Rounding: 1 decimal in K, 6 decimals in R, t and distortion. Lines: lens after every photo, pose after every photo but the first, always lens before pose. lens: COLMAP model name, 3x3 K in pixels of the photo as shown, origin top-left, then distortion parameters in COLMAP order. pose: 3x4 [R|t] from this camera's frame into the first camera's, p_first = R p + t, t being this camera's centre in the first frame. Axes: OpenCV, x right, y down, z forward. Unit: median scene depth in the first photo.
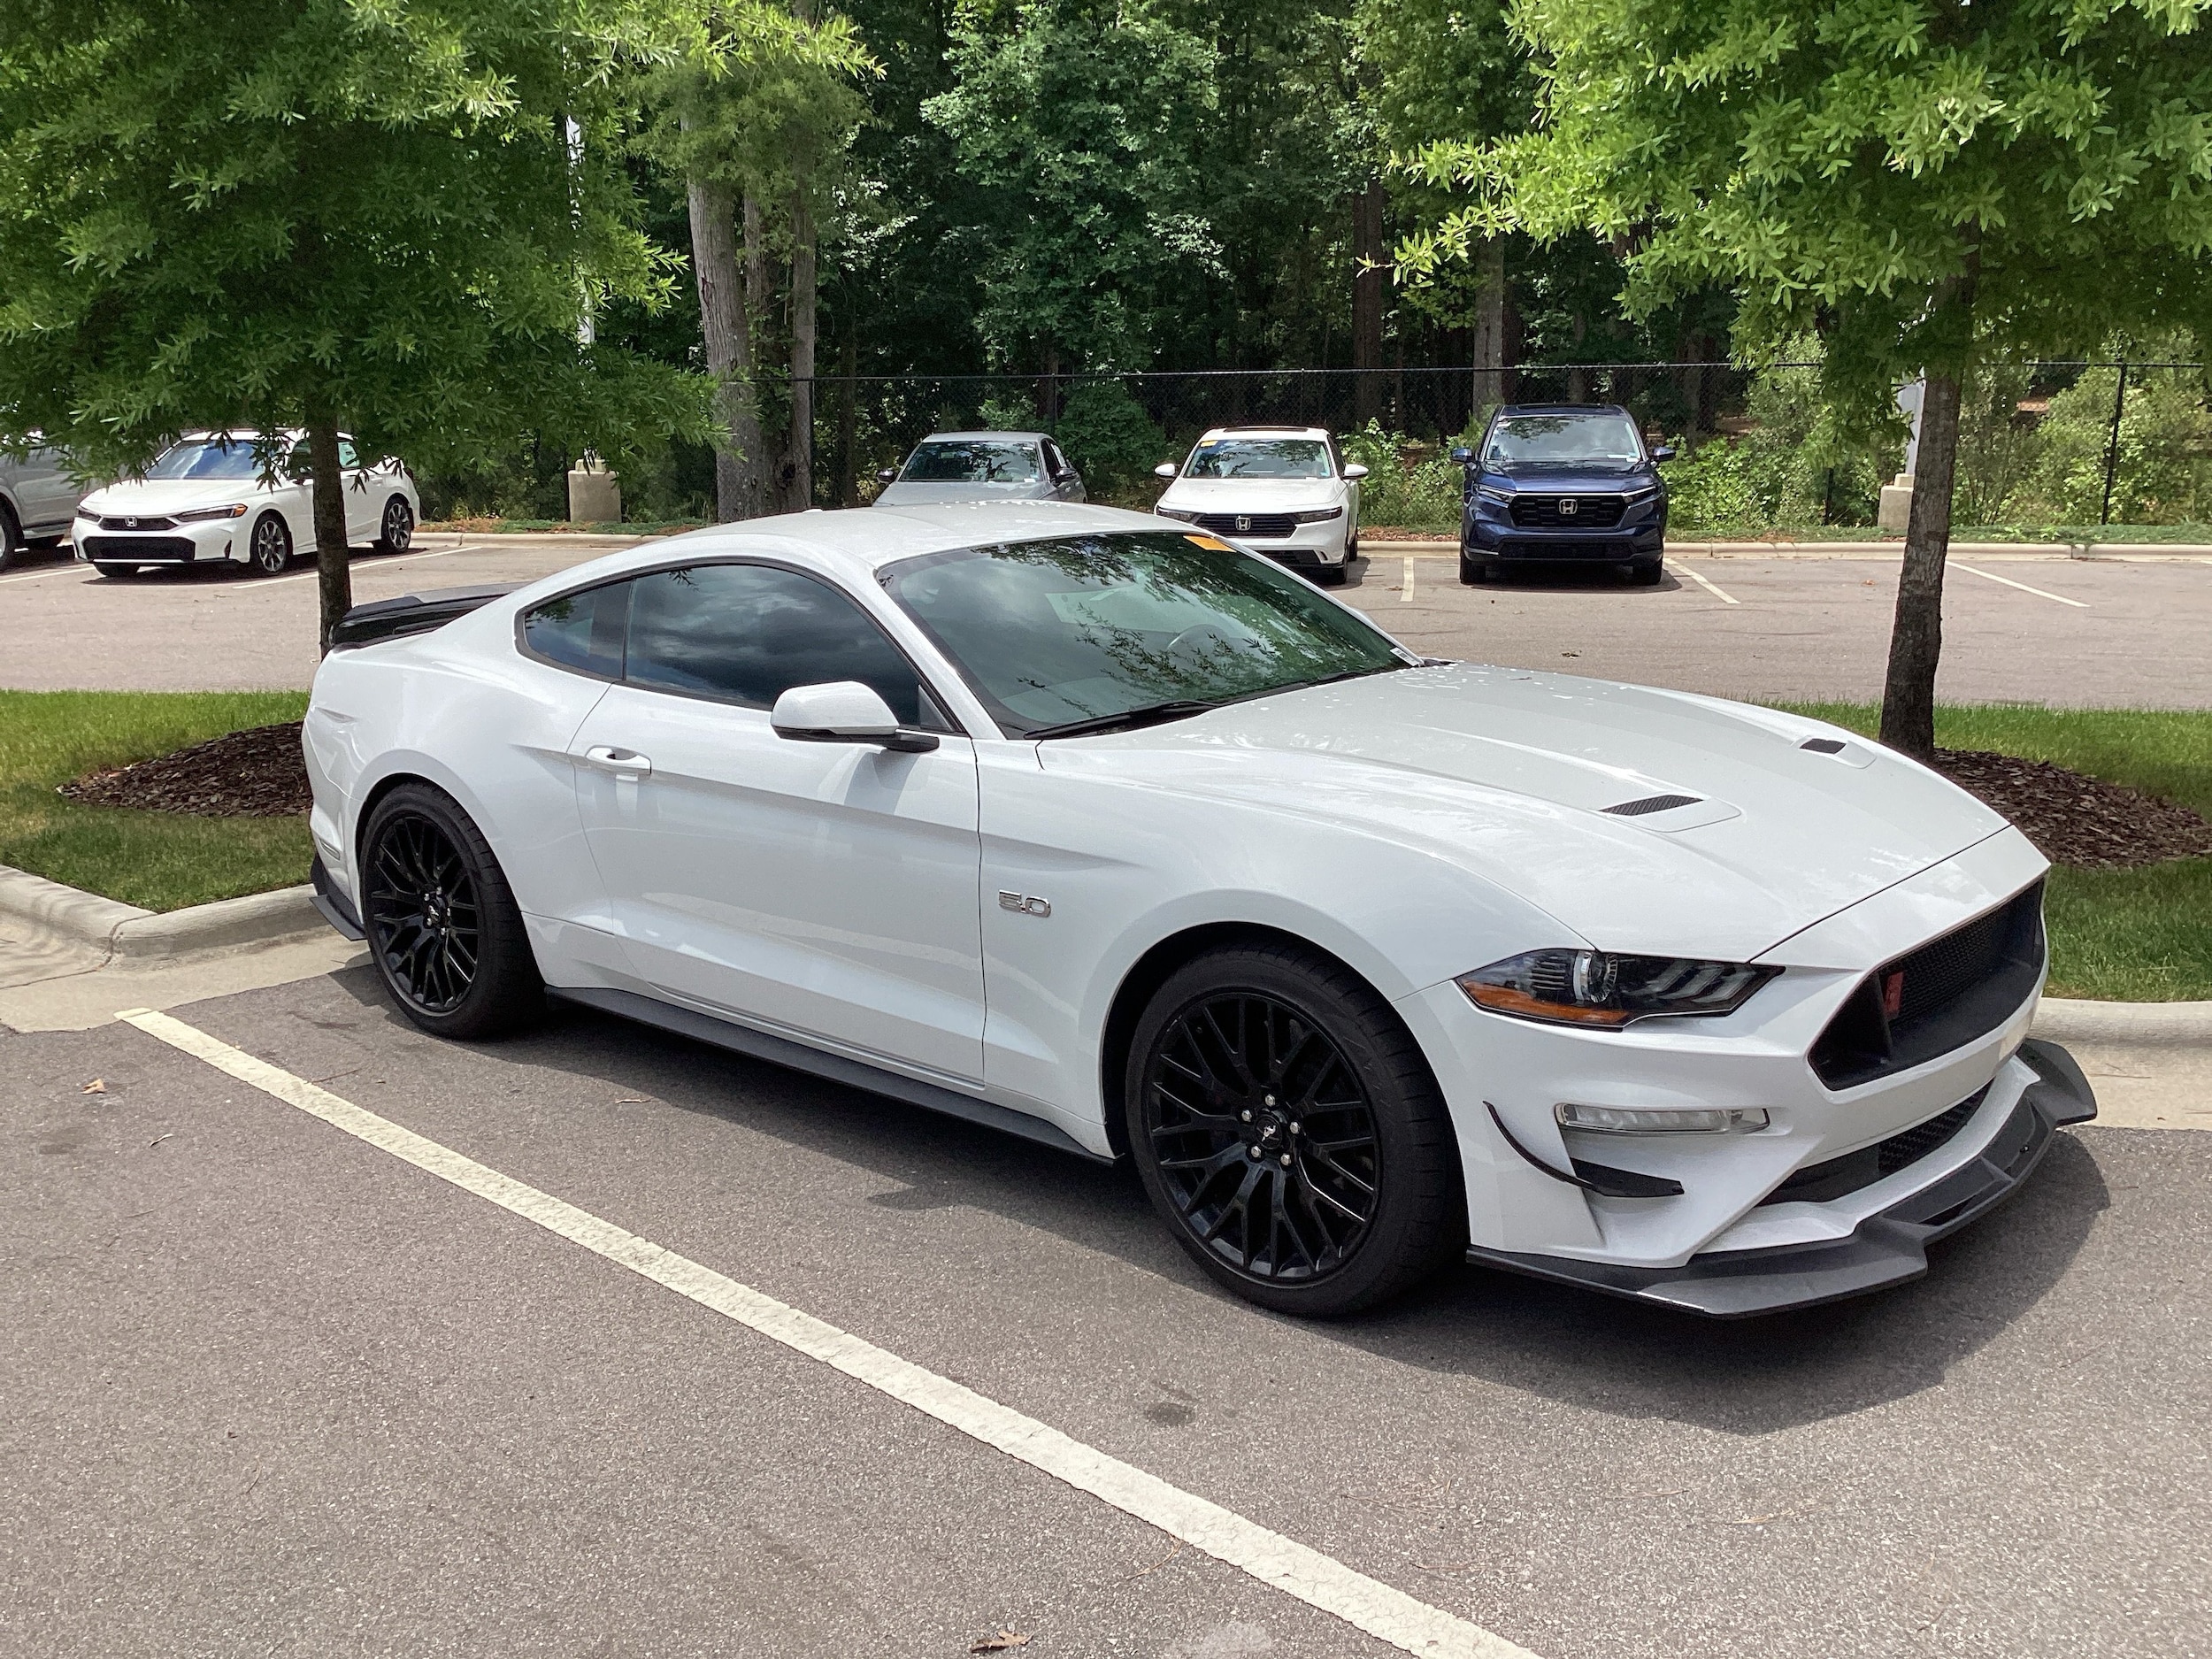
lens RADIAL K [[1721.4, 0, 1109.4], [0, 1721.4, 828.1], [0, 0, 1]] dist [0.119810, -0.190632]
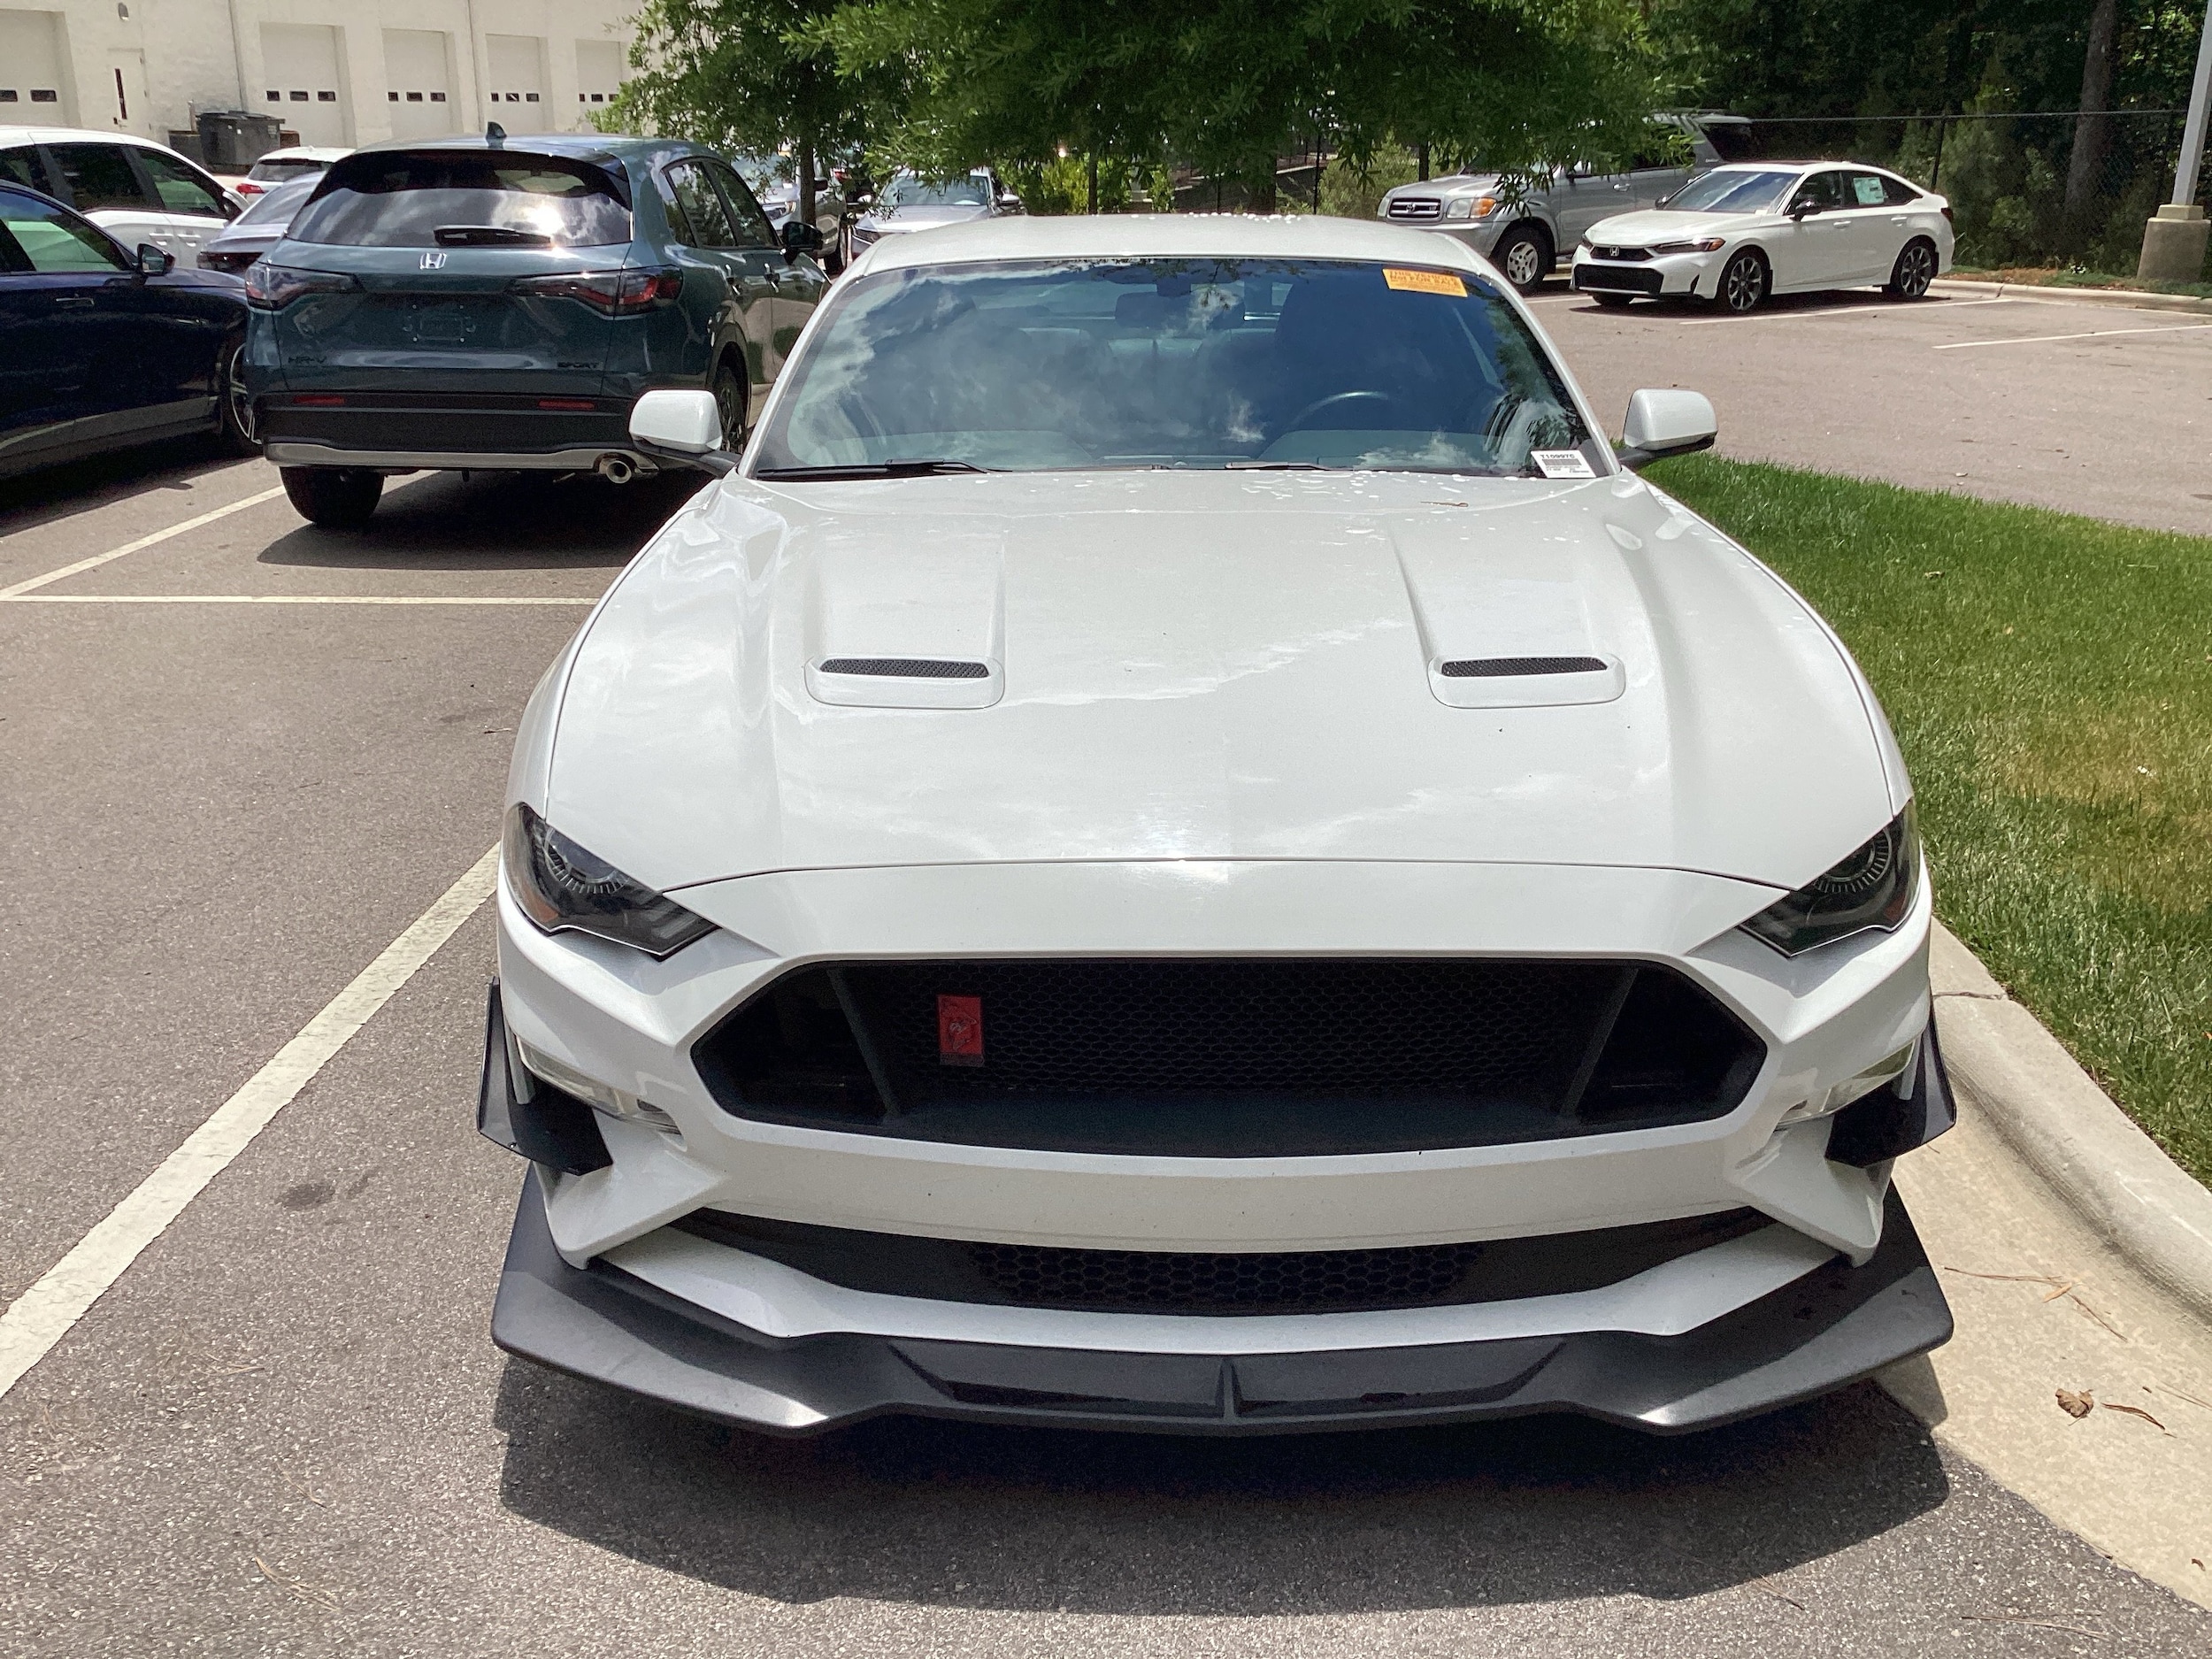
lens RADIAL K [[1819.0, 0, 1109.7], [0, 1819.0, 824.5], [0, 0, 1]] dist [-0.001500, -0.005415]
pose [[0.715459, 0.252304, -0.651507, 0.893836], [-0.168755, 0.967313, 0.189283, -0.100026], [0.677968, -0.025479, 0.734650, 0.584841]]
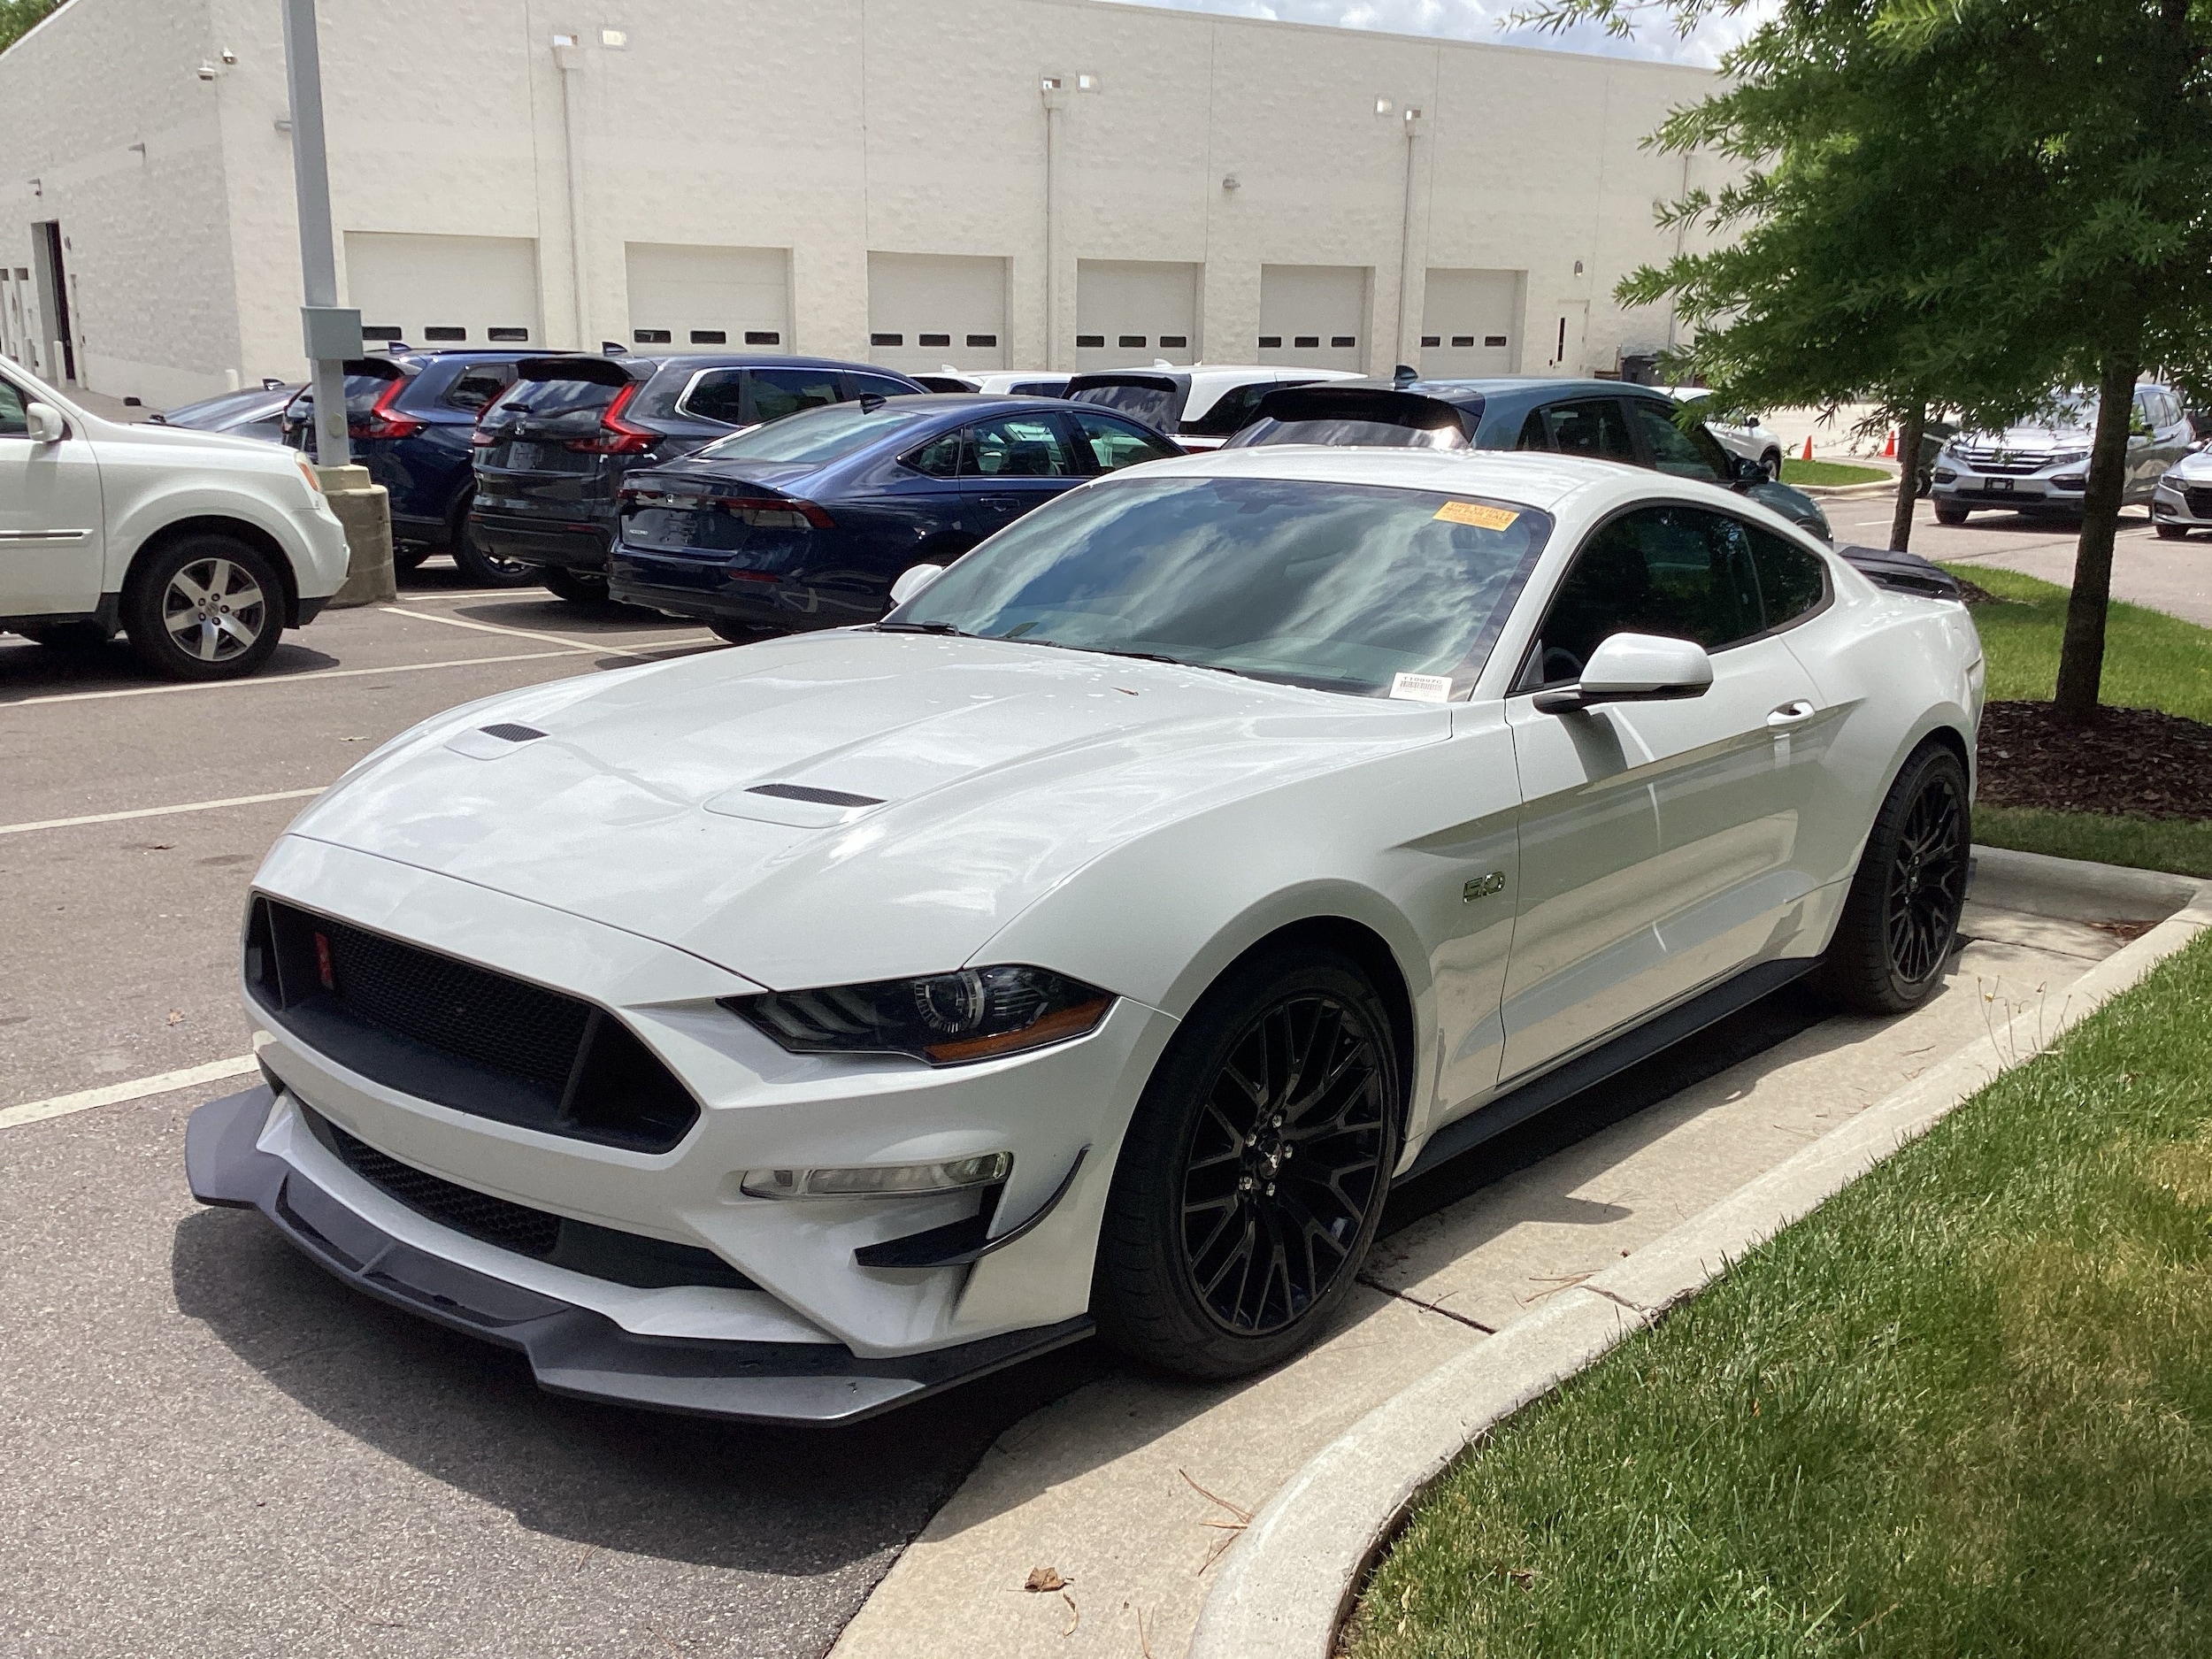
lens RADIAL K [[1739.7, 0, 1054.9], [0, 1739.7, 827.3], [0, 0, 1]] dist [0.117490, -0.192118]
pose [[0.131535, 0.245216, -0.960504, 1.417386], [-0.218437, 0.952276, 0.213202, -0.263440], [0.966946, 0.181766, 0.178822, 1.256542]]
